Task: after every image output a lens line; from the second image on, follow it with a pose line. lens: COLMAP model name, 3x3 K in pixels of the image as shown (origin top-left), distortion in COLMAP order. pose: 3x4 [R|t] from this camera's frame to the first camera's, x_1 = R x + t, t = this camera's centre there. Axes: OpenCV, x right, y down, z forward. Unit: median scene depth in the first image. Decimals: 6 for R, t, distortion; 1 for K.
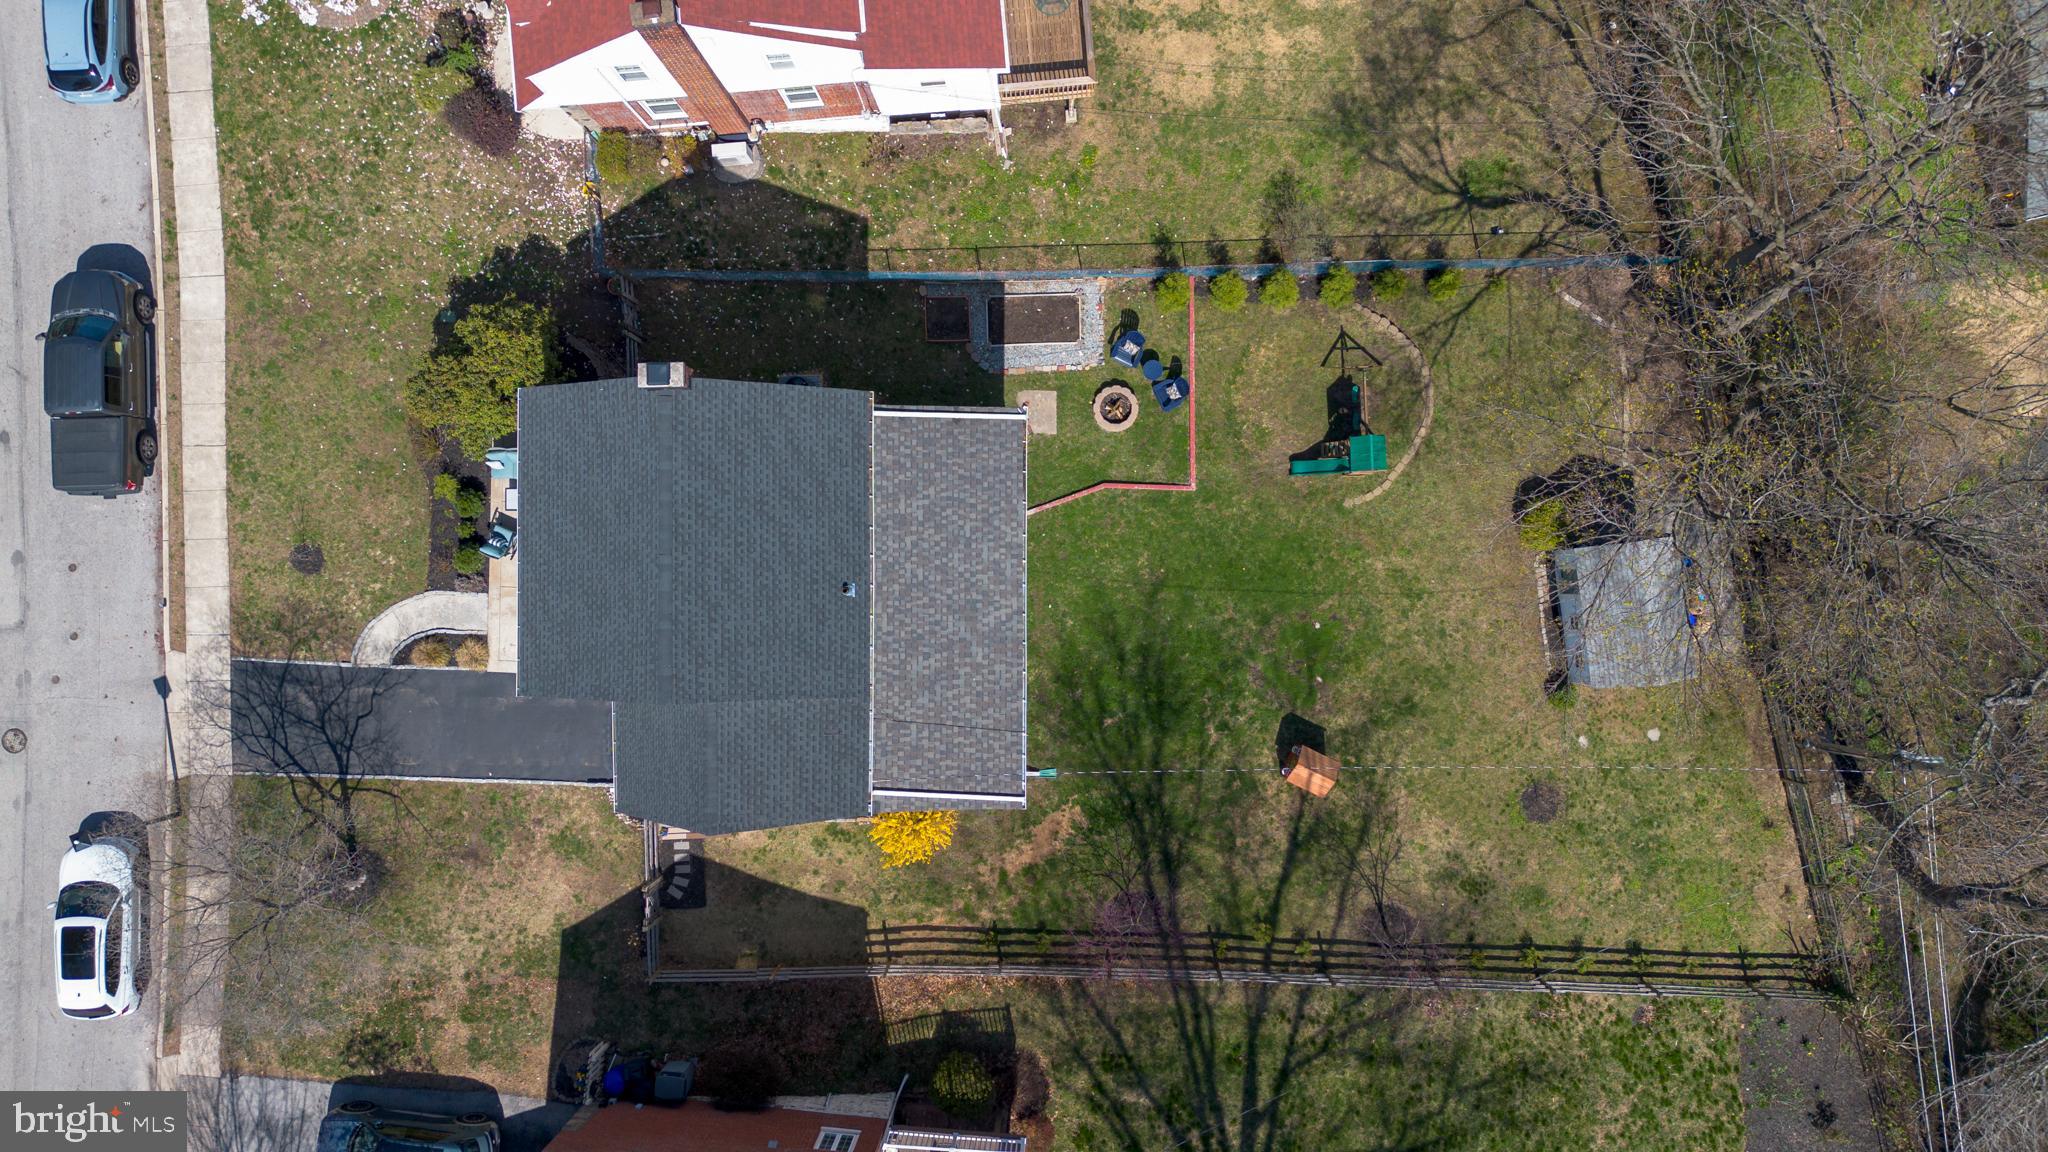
lens RADIAL K [[1425.8, 0, 1034.6], [0, 1425.8, 584.3], [0, 0, 1]] dist [0.083464, -0.088516]
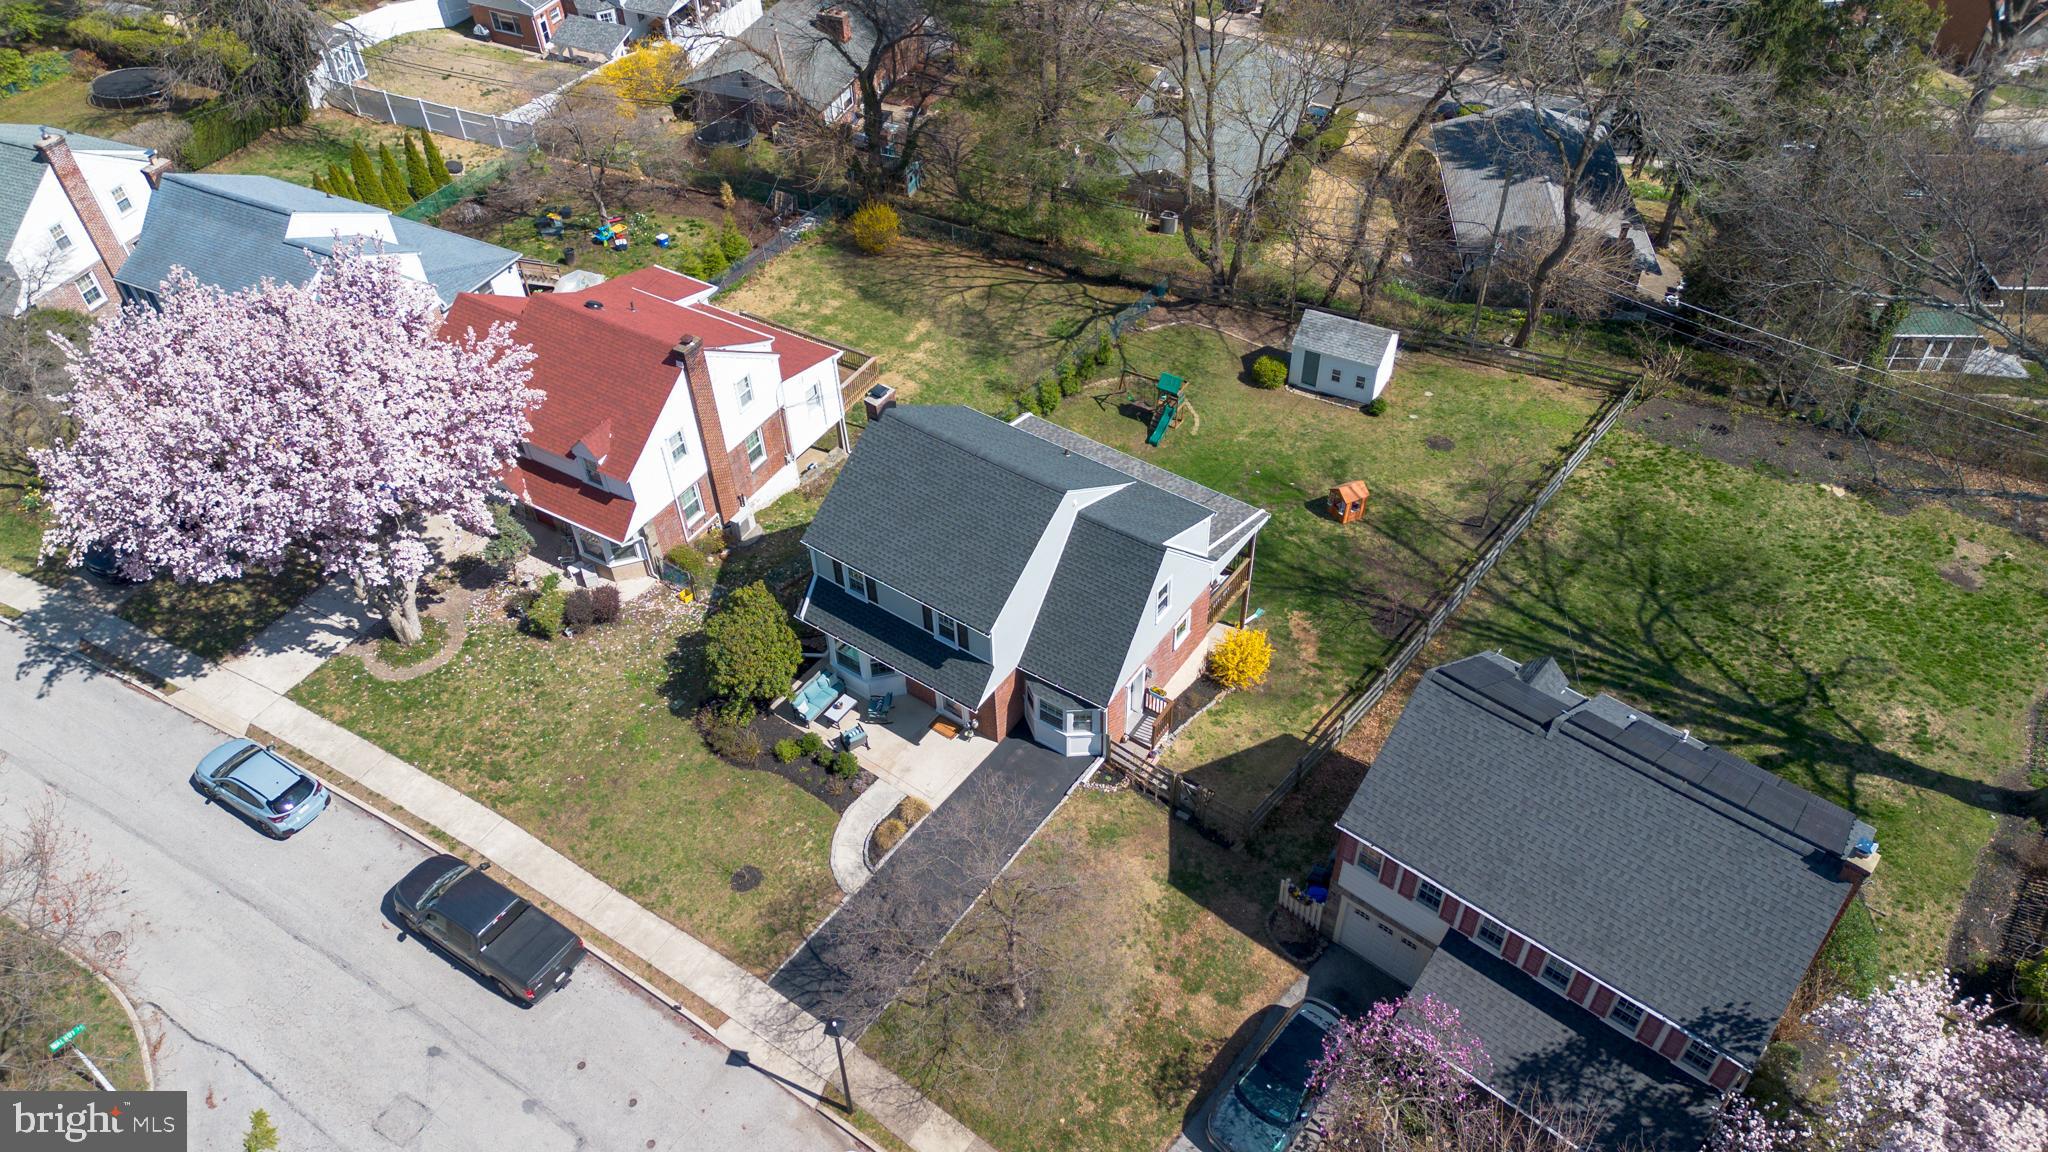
lens RADIAL K [[1425.8, 0, 1034.6], [0, 1425.8, 584.3], [0, 0, 1]] dist [0.083464, -0.088516]
pose [[0.572573, -0.568598, 0.590640, -0.877259], [0.819834, 0.392175, -0.417218, 0.510525], [0.005595, 0.723115, 0.690705, 0.110975]]
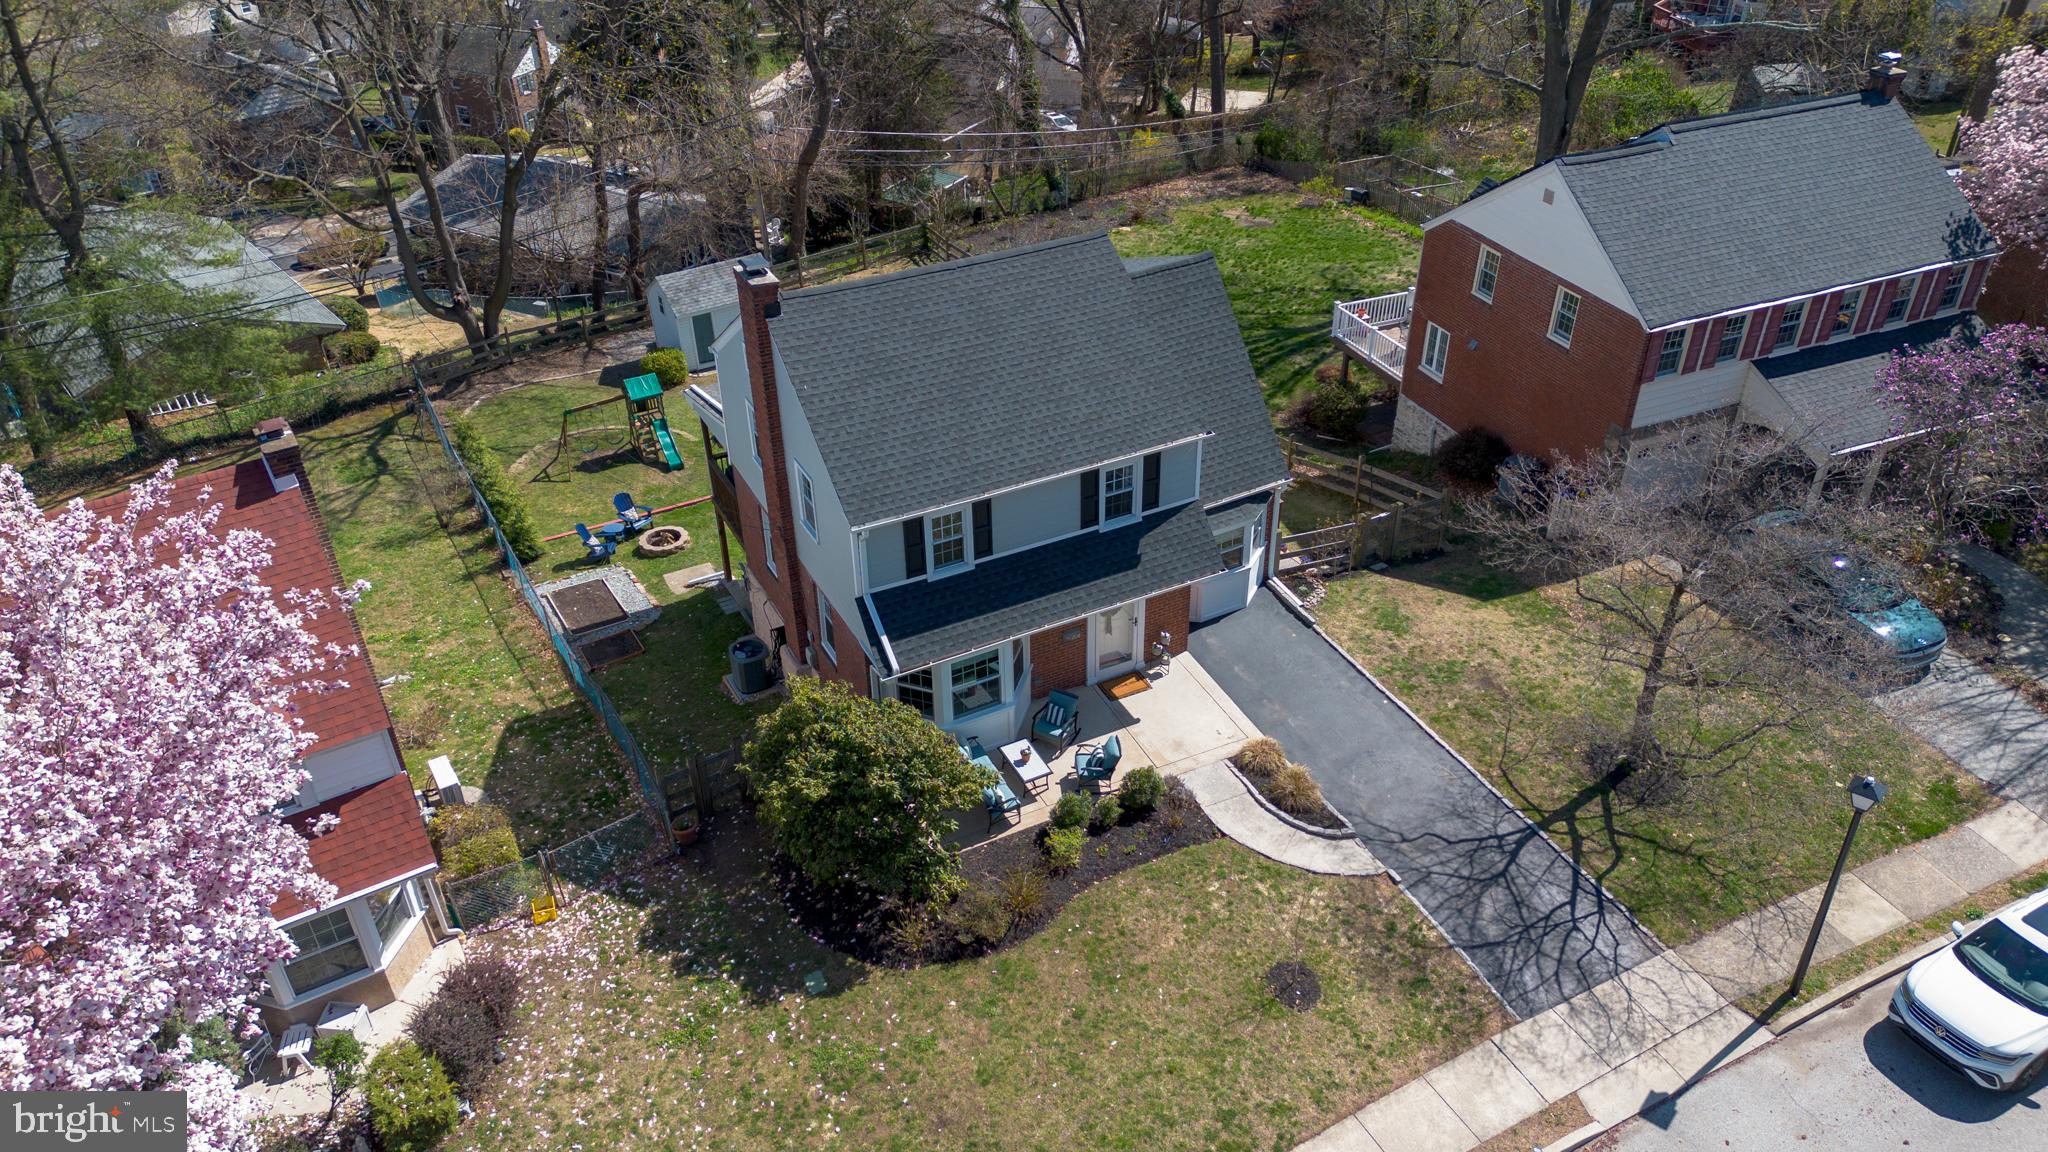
lens RADIAL K [[1425.8, 0, 1034.6], [0, 1425.8, 584.3], [0, 0, 1]] dist [0.083464, -0.088516]
pose [[-0.461442, -0.474752, 0.749454, -0.804739], [0.886937, -0.266255, 0.377428, -0.282905], [0.020361, 0.838880, 0.543936, 0.546714]]
